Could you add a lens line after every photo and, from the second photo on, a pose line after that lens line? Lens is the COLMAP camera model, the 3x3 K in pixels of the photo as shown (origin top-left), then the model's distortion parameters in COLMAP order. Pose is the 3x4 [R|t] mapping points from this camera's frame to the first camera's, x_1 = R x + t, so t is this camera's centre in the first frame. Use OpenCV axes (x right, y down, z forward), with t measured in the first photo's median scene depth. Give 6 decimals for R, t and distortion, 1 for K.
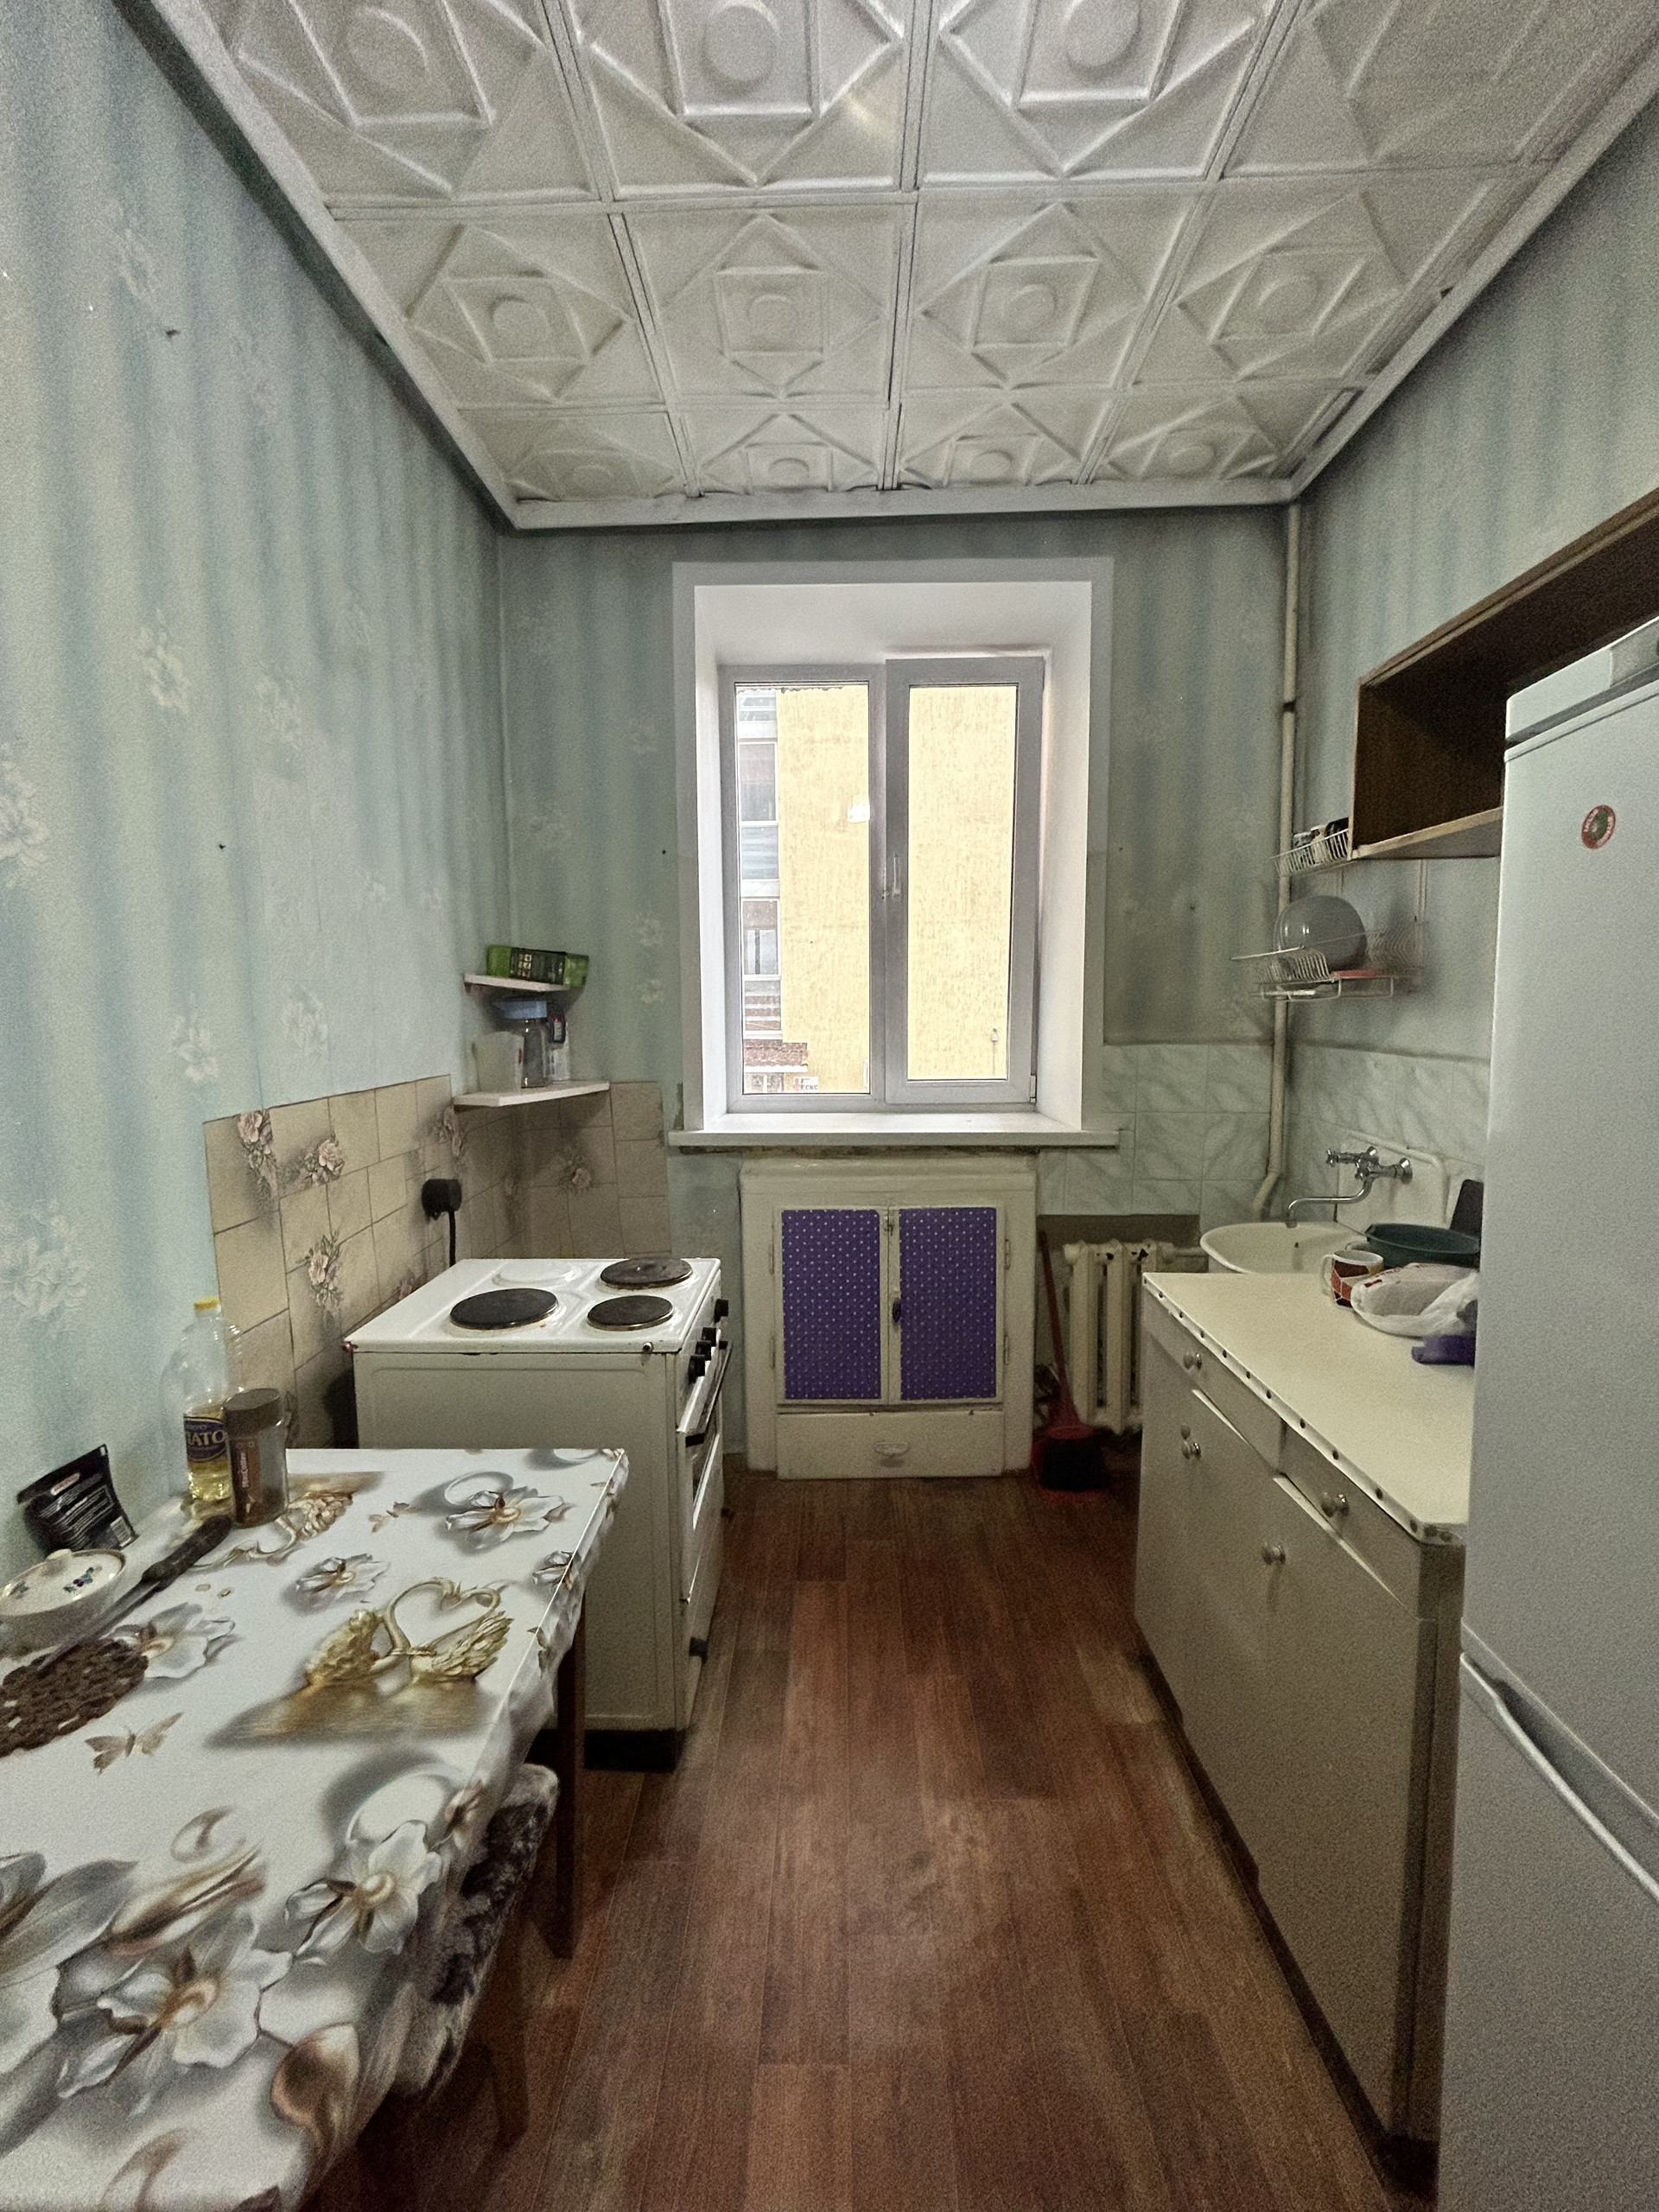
lens RADIAL K [[888.3, 0, 827.2], [0, 888.3, 1108.2], [0, 0, 1]] dist [-0.004520, 0.001533]
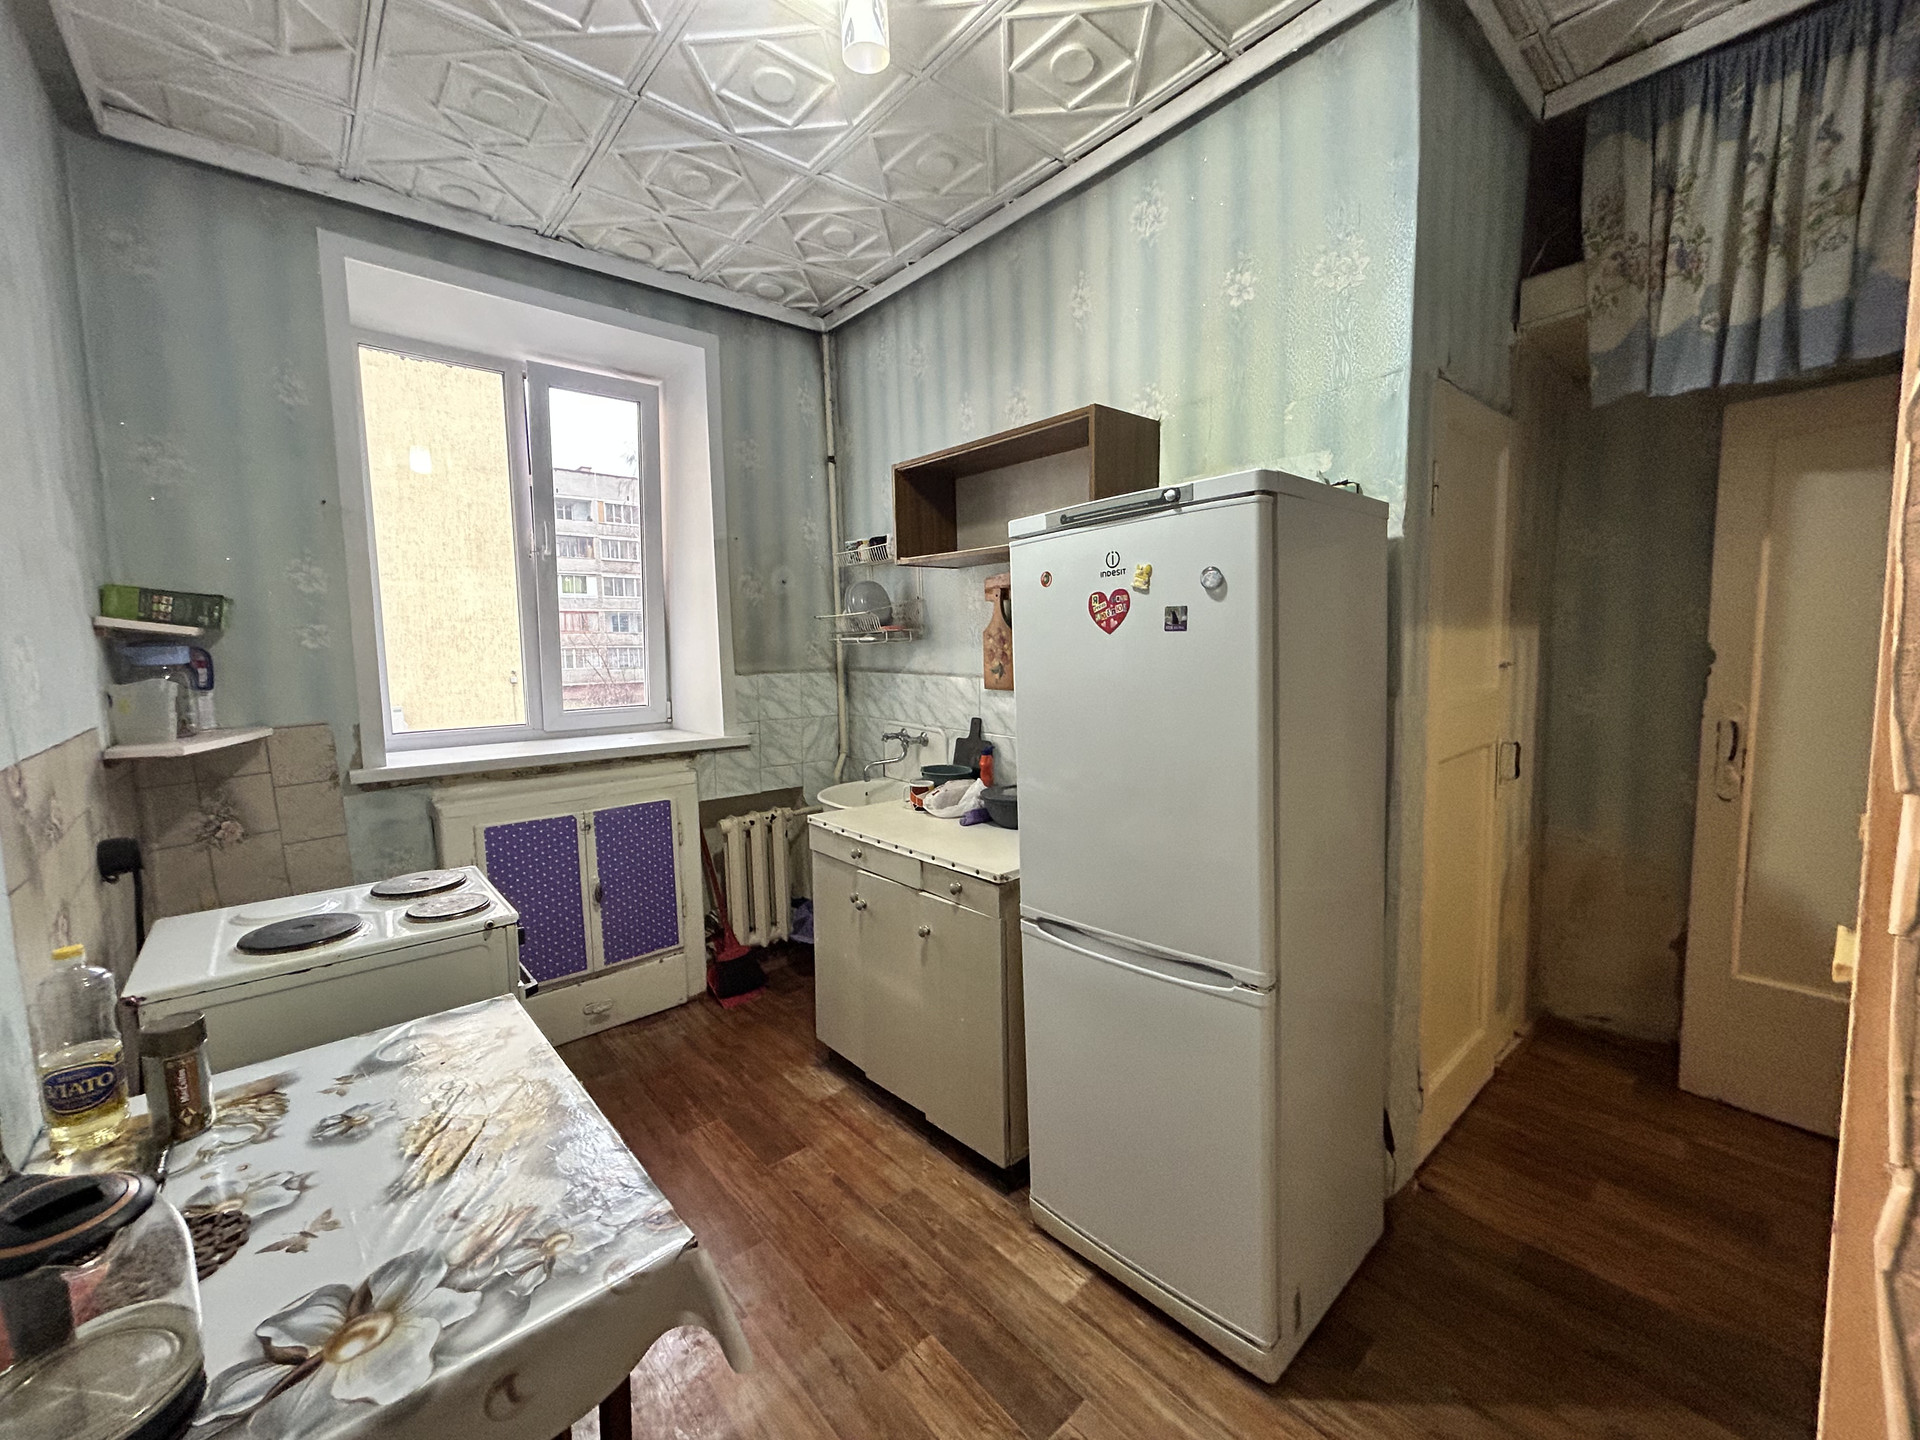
lens RADIAL K [[771.1, 0, 962.0], [0, 771.1, 720.0], [0, 0, 1]] dist [-0.004520, 0.001533]
pose [[0.738024, -0.068635, 0.671275, -0.270652], [0.083586, 0.996451, 0.009986, 0.019428], [-0.669578, 0.048740, 0.741141, -0.161104]]
